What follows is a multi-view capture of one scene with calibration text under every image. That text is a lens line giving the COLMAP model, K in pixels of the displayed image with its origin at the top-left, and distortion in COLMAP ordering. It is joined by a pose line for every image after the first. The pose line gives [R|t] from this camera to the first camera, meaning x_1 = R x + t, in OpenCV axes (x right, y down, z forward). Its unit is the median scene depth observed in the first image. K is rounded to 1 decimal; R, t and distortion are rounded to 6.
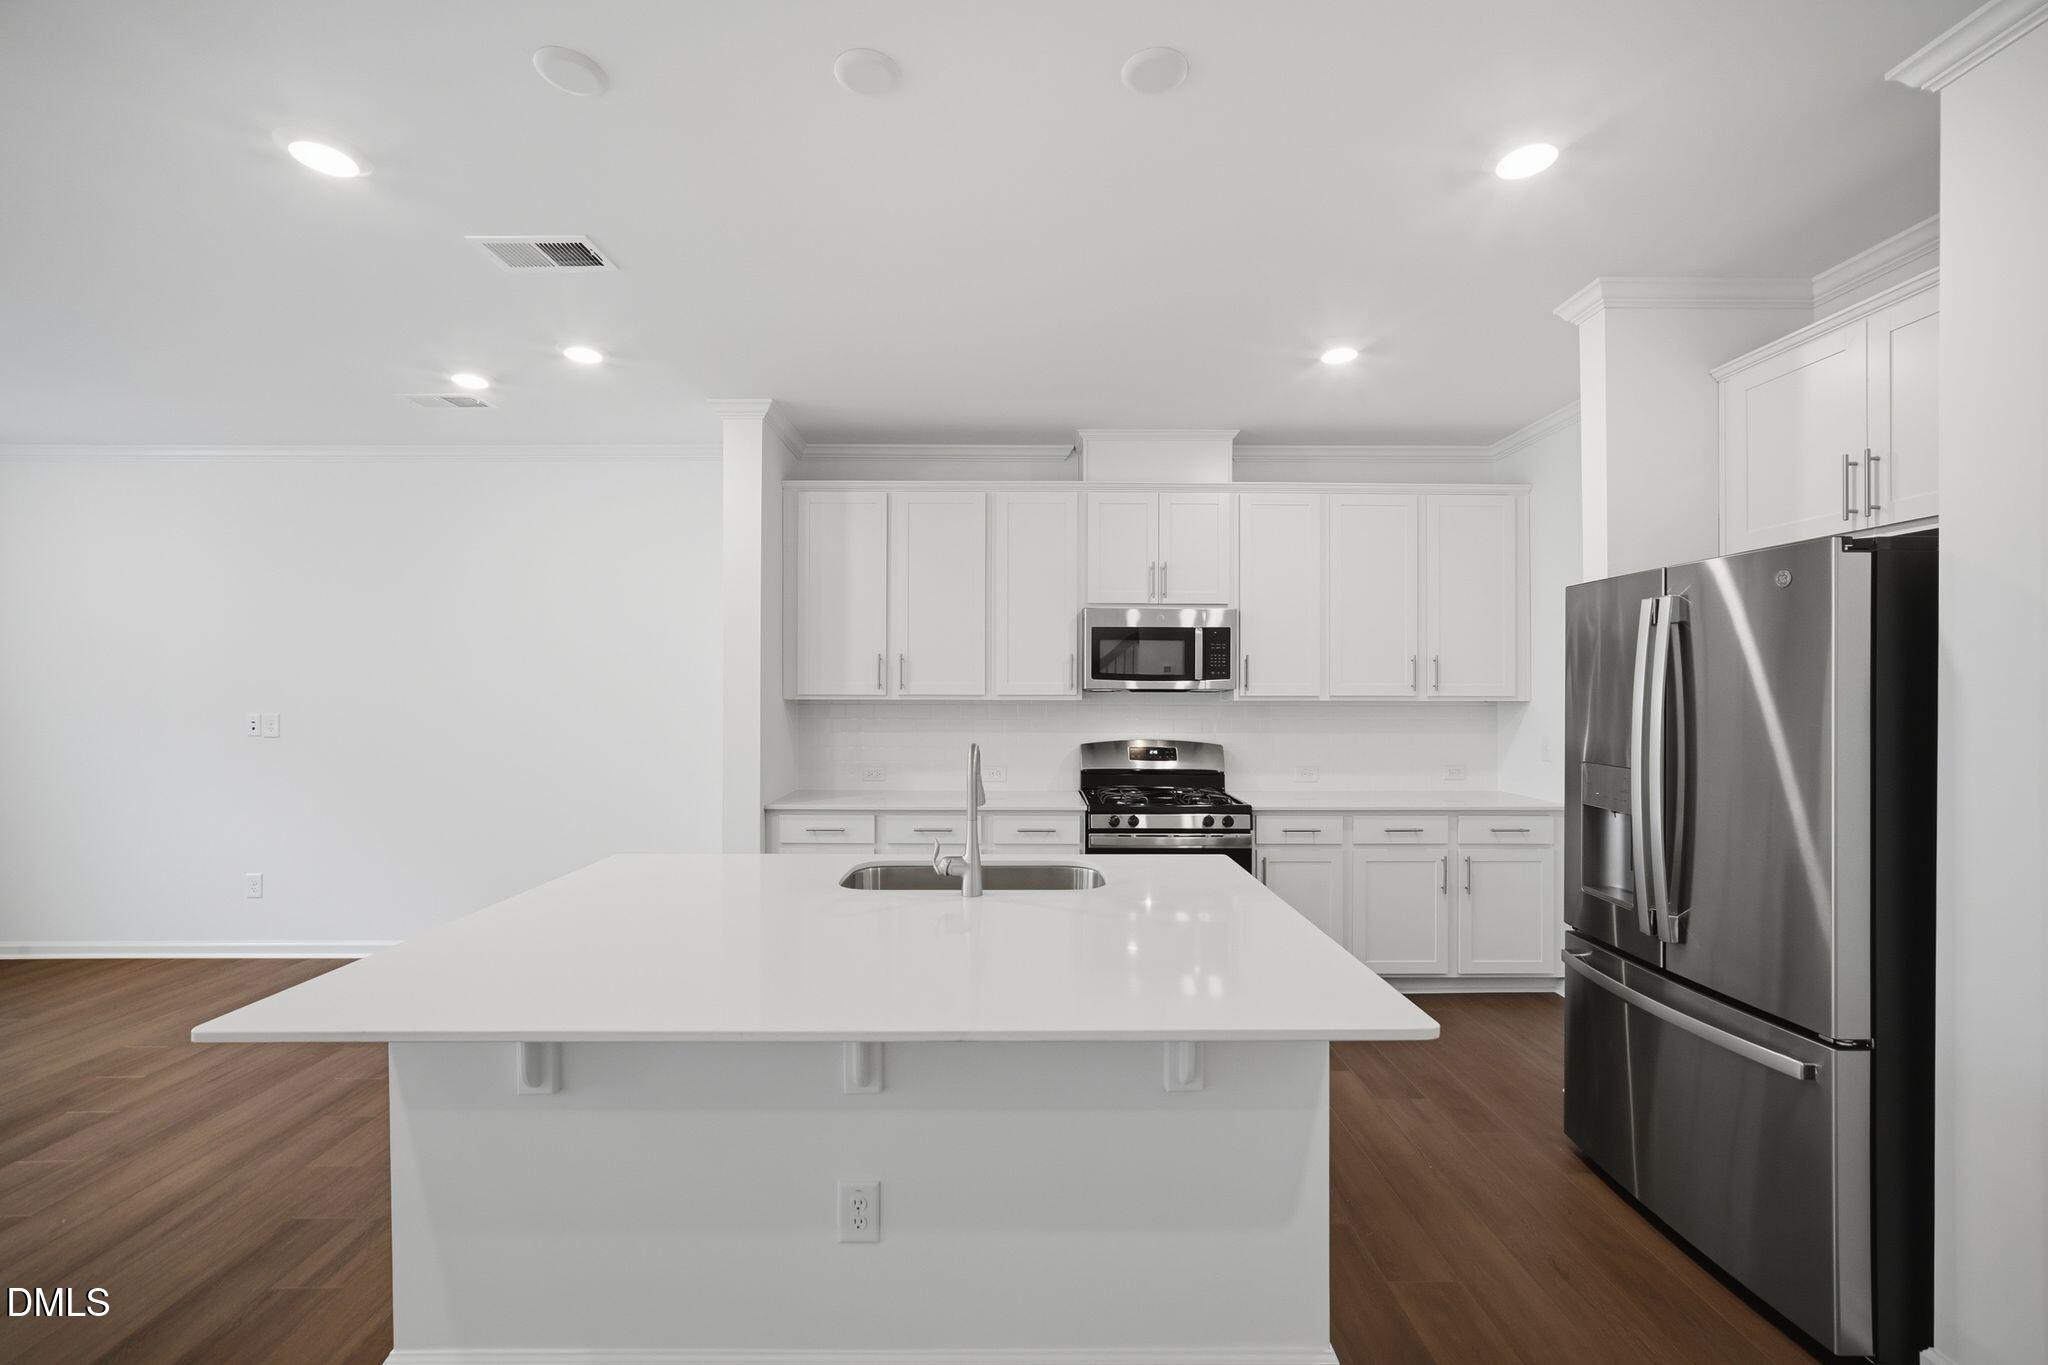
lens RADIAL K [[852.4, 0, 1059.2], [0, 852.4, 679.4], [0, 0, 1]] dist [0.002303, 0.000887]
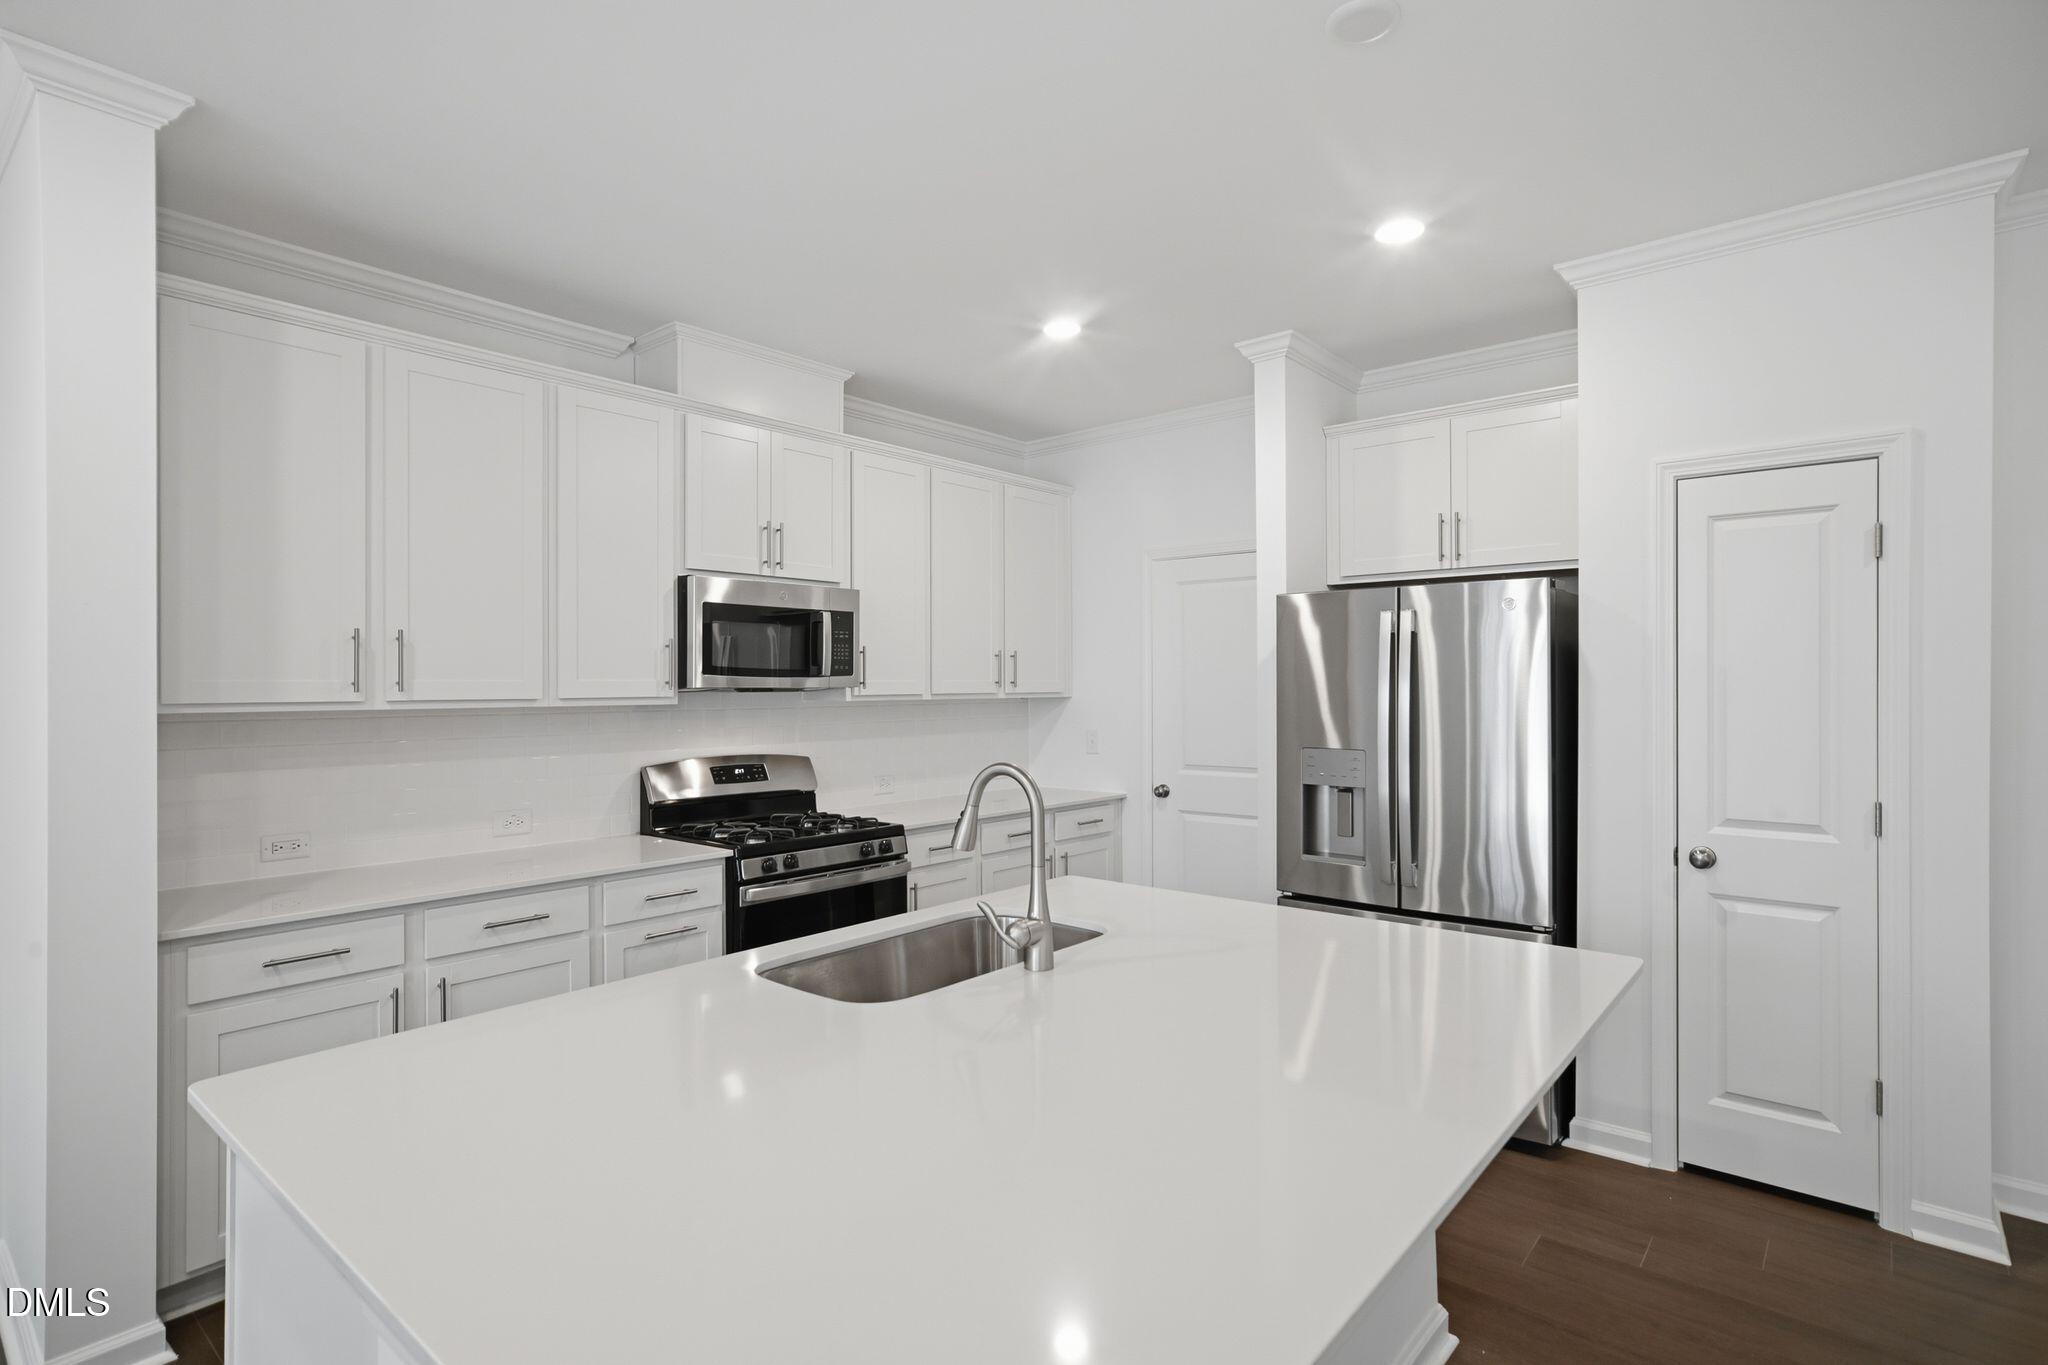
lens RADIAL K [[1019.1, 0, 1020.4], [0, 1019.1, 684.0], [0, 0, 1]] dist [-0.002952, 0.006948]
pose [[0.667648, -0.003445, 0.744470, -0.417666], [-0.002454, 0.999974, 0.006828, 0.000959], [-0.744473, -0.006386, 0.667622, 0.224681]]
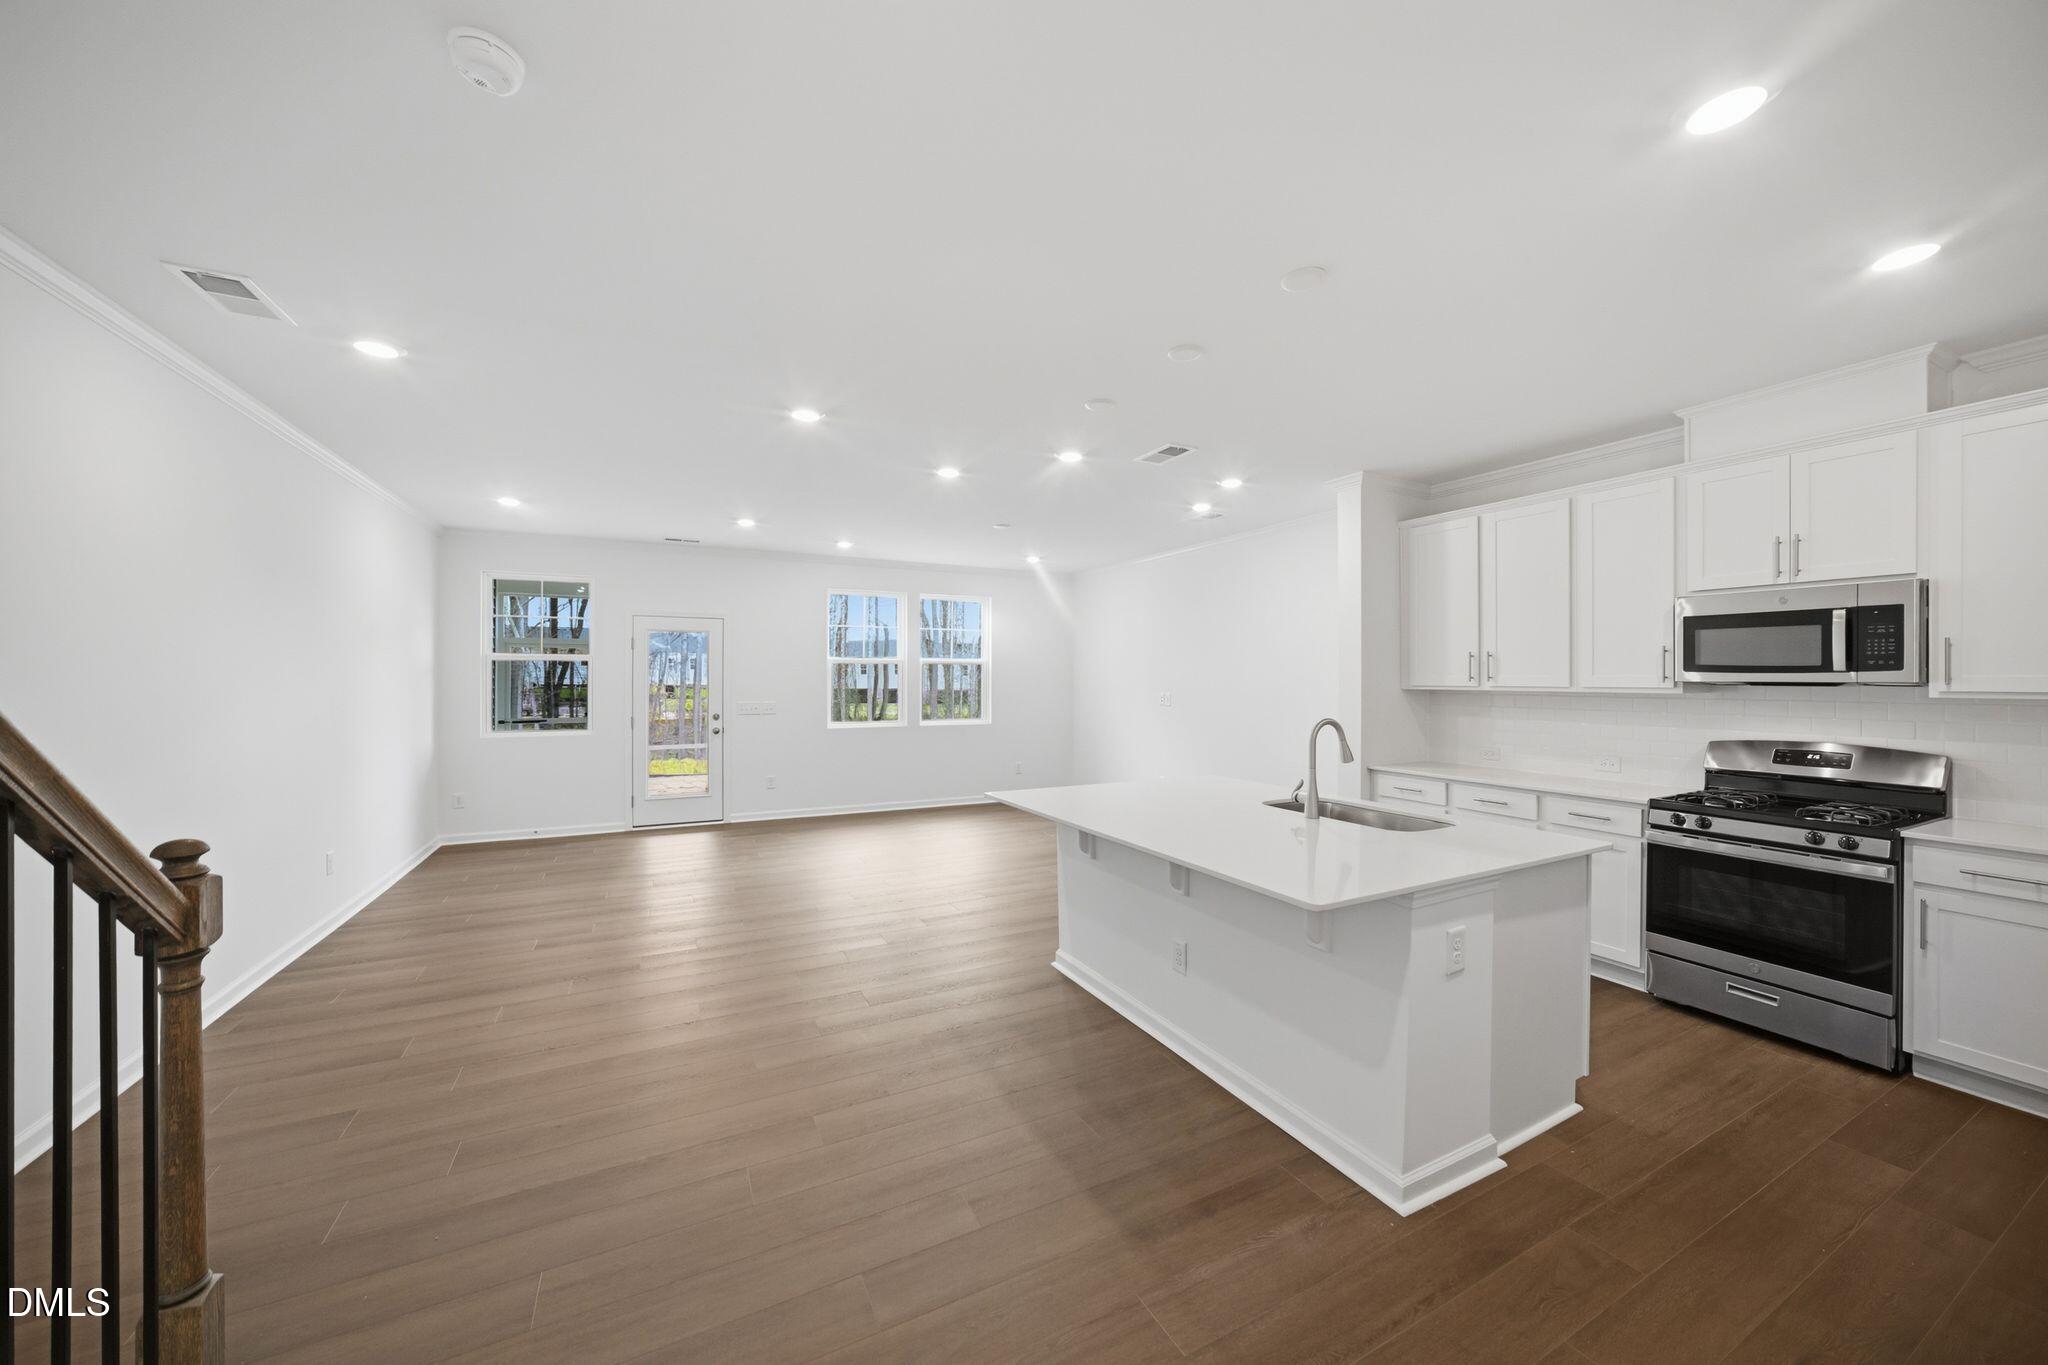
lens RADIAL K [[724.2, 0, 1050.9], [0, 724.2, 684.1], [0, 0, 1]] dist [-0.014999, 0.003923]
pose [[0.467358, 0.007589, -0.884036, 0.411520], [0.007491, 0.999893, 0.012544, -0.001524], [0.884036, -0.012485, 0.467251, 0.001287]]
